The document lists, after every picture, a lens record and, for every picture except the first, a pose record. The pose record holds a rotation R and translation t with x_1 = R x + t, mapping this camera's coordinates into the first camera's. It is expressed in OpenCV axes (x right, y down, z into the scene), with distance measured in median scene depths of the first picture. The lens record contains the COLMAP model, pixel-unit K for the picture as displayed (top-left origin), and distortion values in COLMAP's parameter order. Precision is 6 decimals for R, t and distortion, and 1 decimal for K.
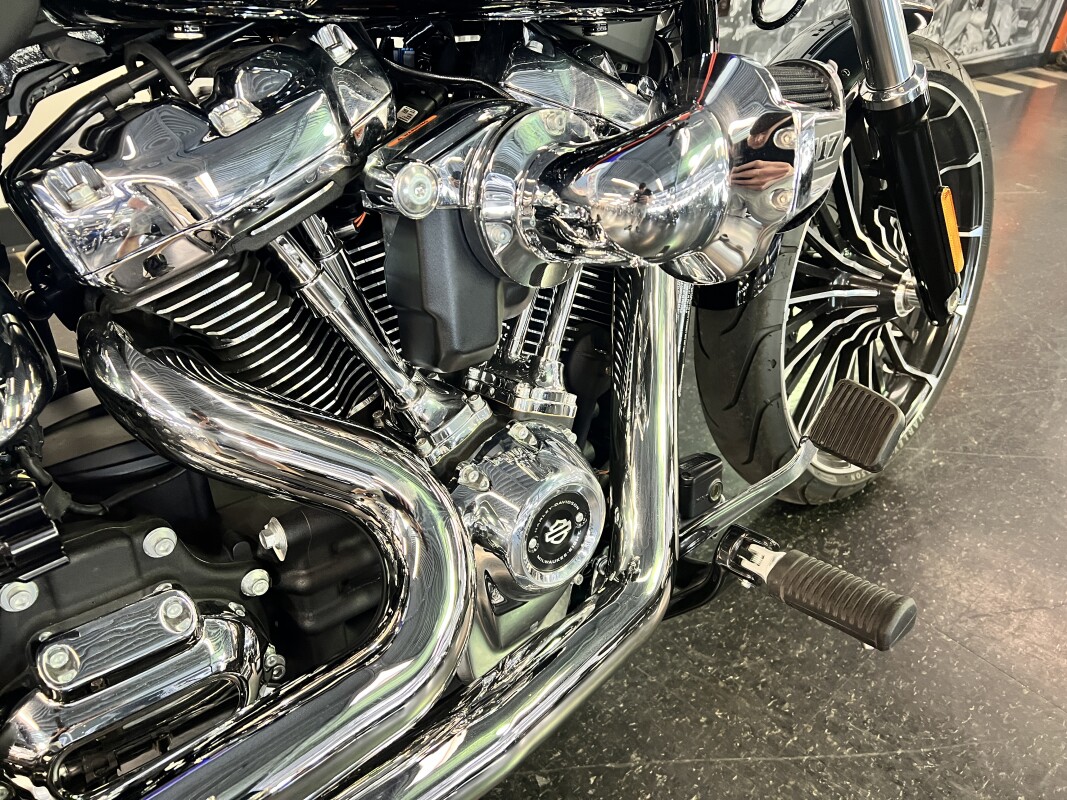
lens RADIAL K [[804.8, 0, 533.5], [0, 804.8, 400.0], [0, 0, 1]] dist [-0.002569, -0.001401]
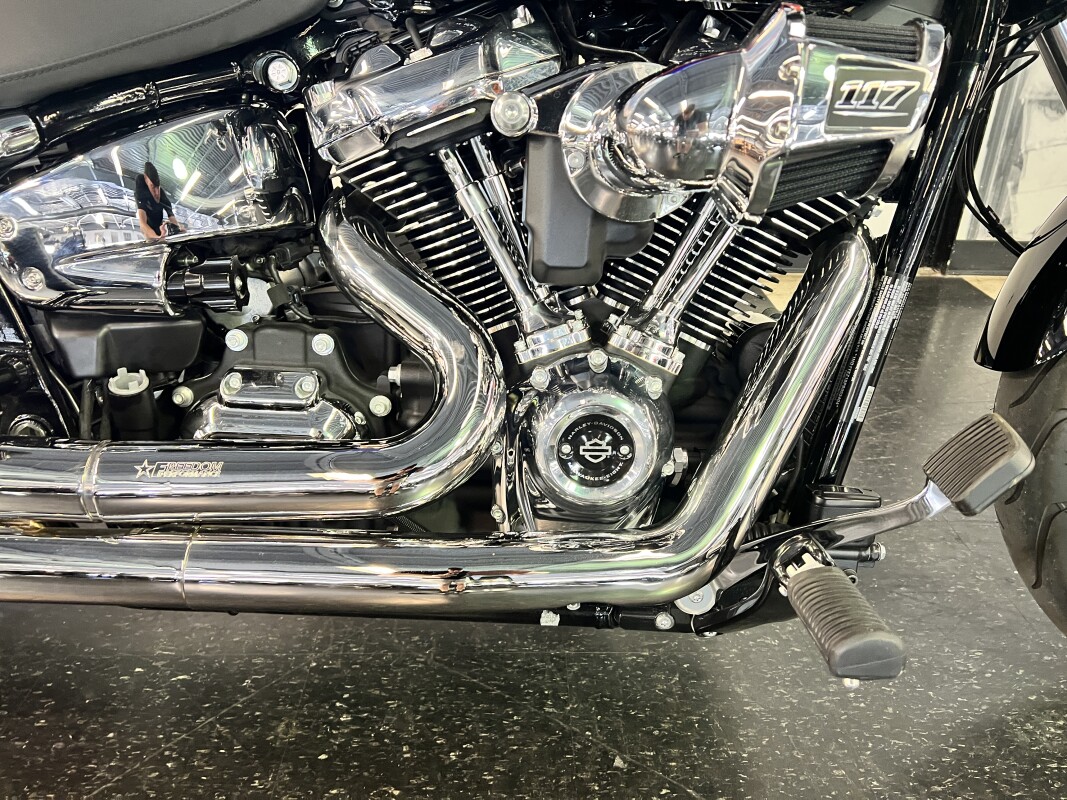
lens RADIAL K [[803.9, 0, 533.5], [0, 803.9, 400.0], [0, 0, 1]] dist [-0.024740, -0.006358]
pose [[0.735806, 0.236944, -0.634387, 0.741730], [-0.325571, 0.945198, -0.024587, 0.178238], [0.593795, 0.224629, 0.772625, 0.121197]]
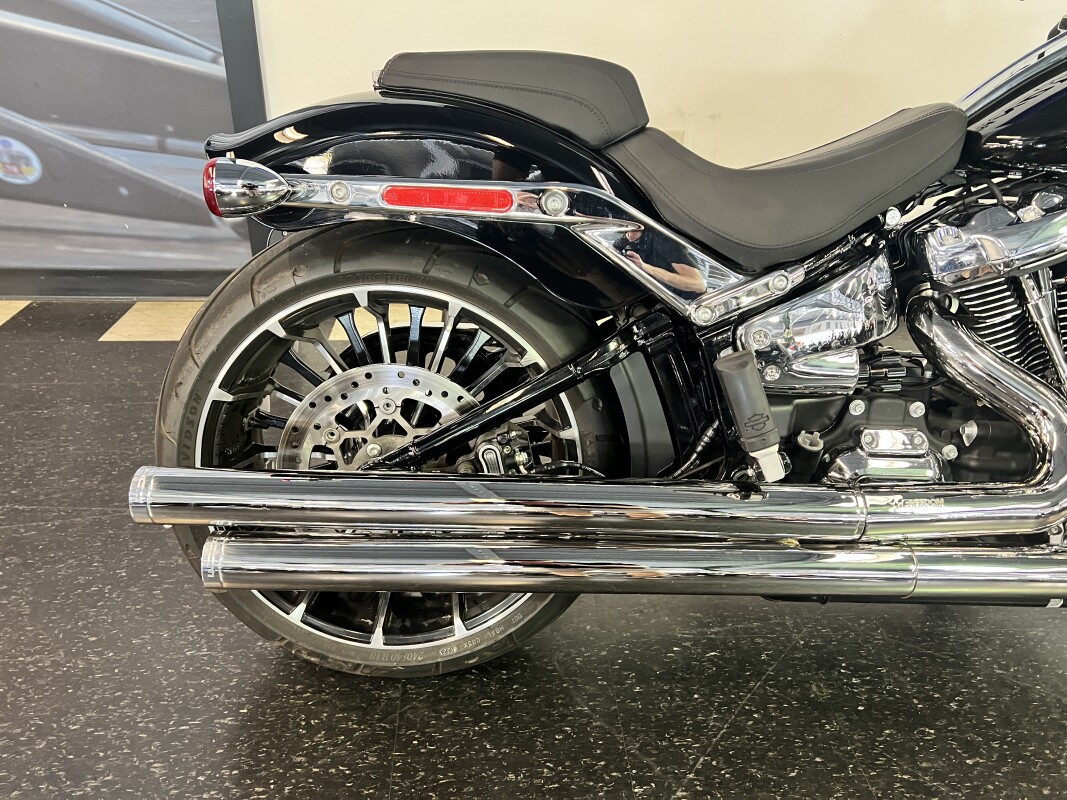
lens RADIAL K [[803.9, 0, 533.5], [0, 803.9, 400.0], [0, 0, 1]] dist [-0.024740, -0.006358]
pose [[0.720193, 0.223924, -0.656643, 0.160183], [-0.306781, 0.951705, -0.011926, 0.465480], [0.622261, 0.210035, 0.754107, -1.120940]]
